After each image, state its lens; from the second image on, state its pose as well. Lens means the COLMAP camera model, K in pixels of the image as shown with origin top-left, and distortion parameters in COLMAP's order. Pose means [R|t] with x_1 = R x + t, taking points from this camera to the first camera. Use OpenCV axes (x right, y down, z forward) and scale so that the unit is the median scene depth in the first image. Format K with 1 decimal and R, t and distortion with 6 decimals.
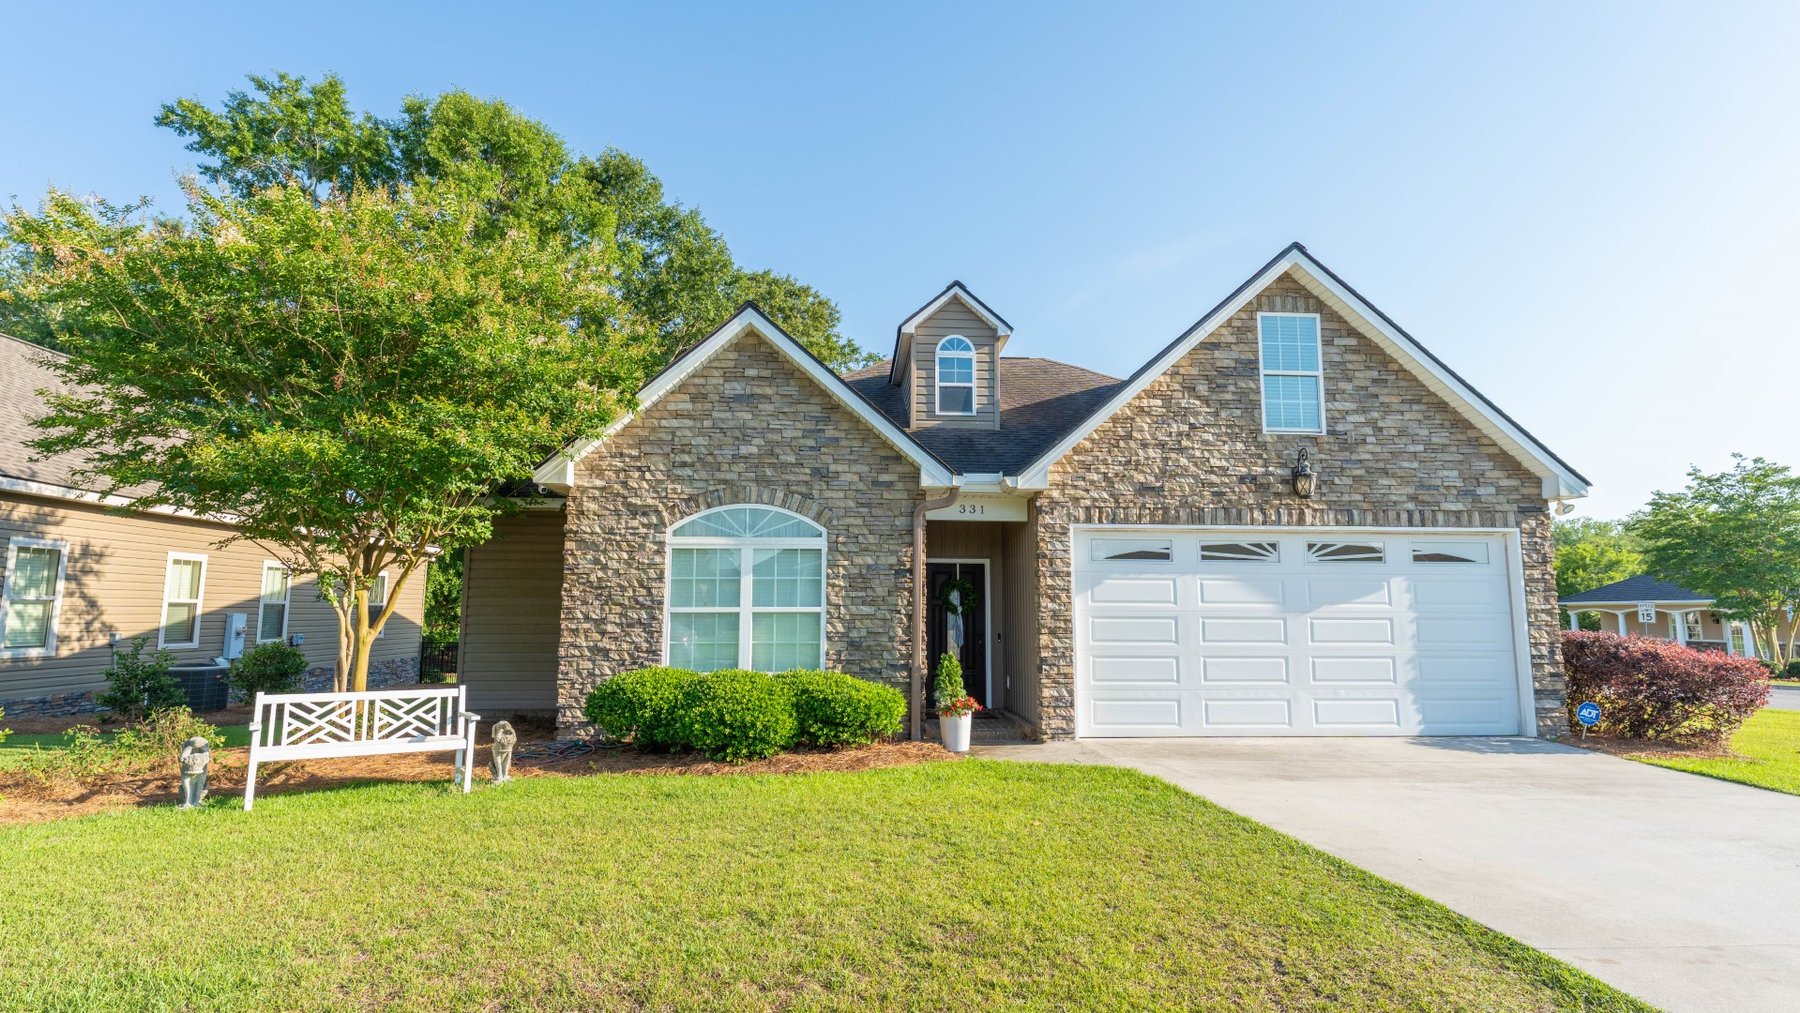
lens RADIAL K [[884.3, 0, 900.0], [0, 884.3, 506.5], [0, 0, 1]] dist [-0.002058, -0.000797]
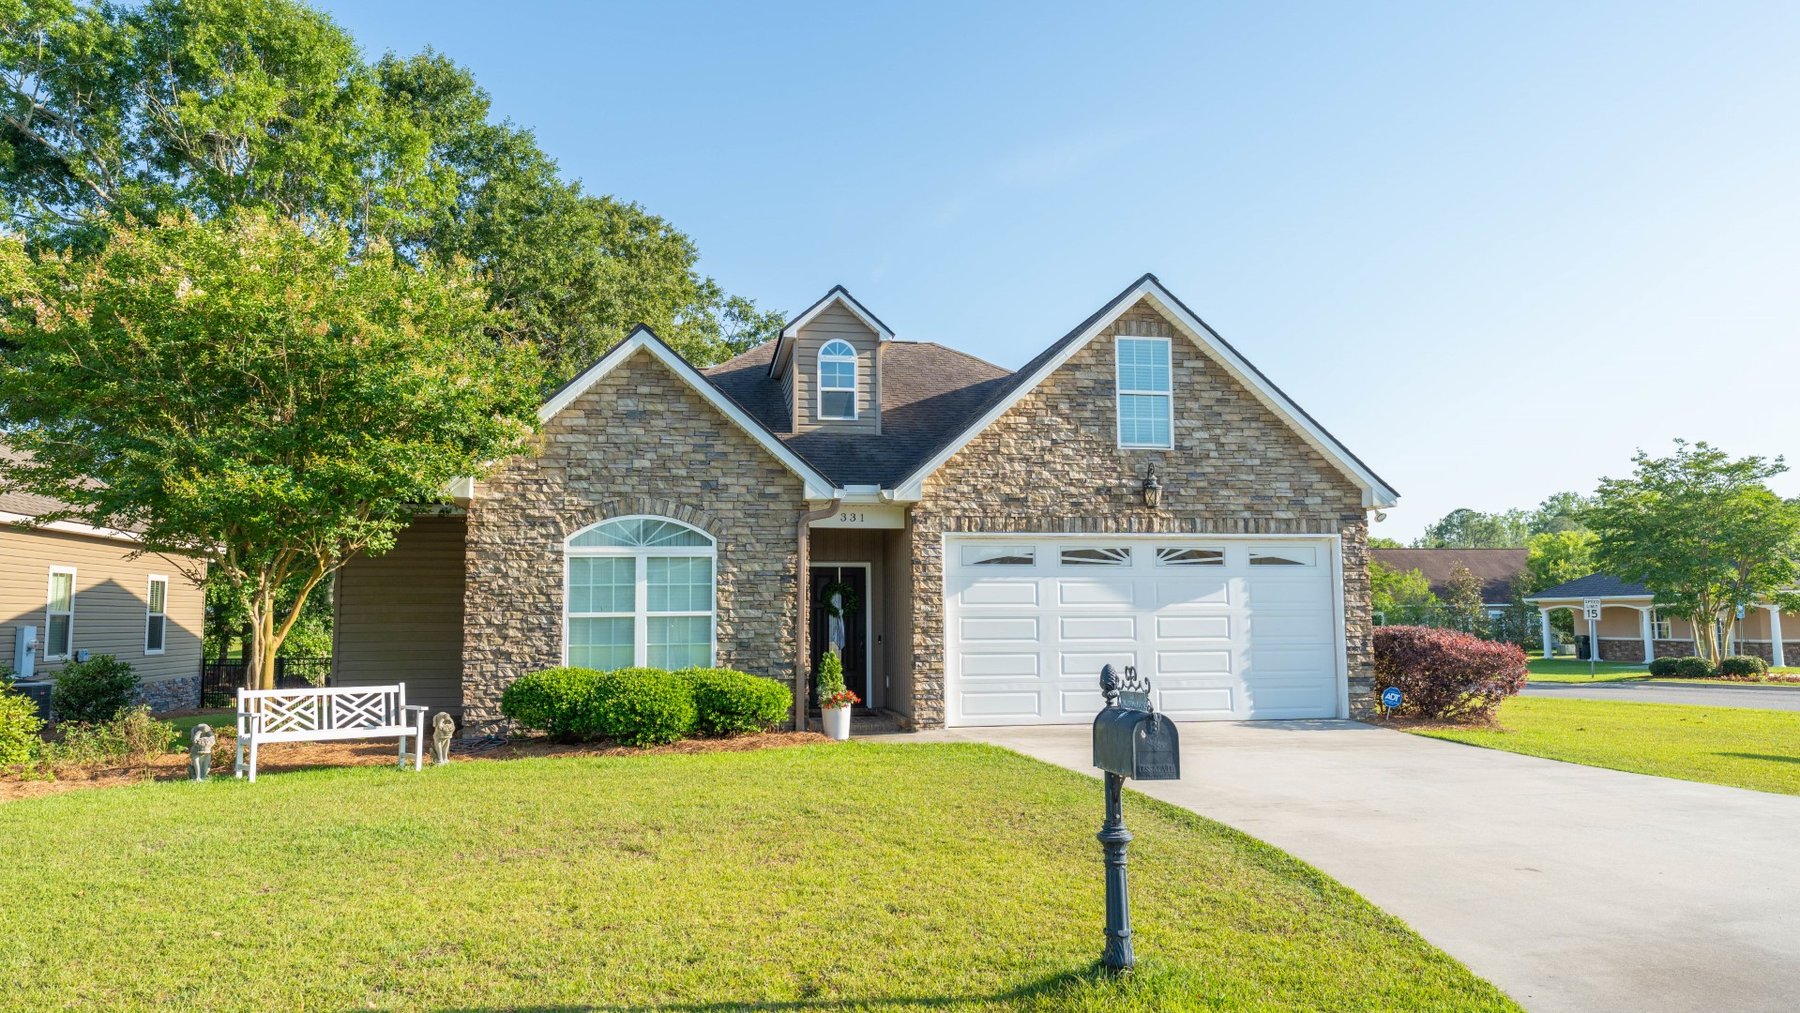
lens RADIAL K [[1174.9, 0, 900.0], [0, 1174.9, 506.5], [0, 0, 1]] dist [0.001905, 0.001946]
pose [[0.993707, -0.000519, 0.112008, -0.020870], [-0.002208, 0.999704, 0.024222, -0.046699], [-0.111987, -0.024316, 0.993412, -0.426779]]
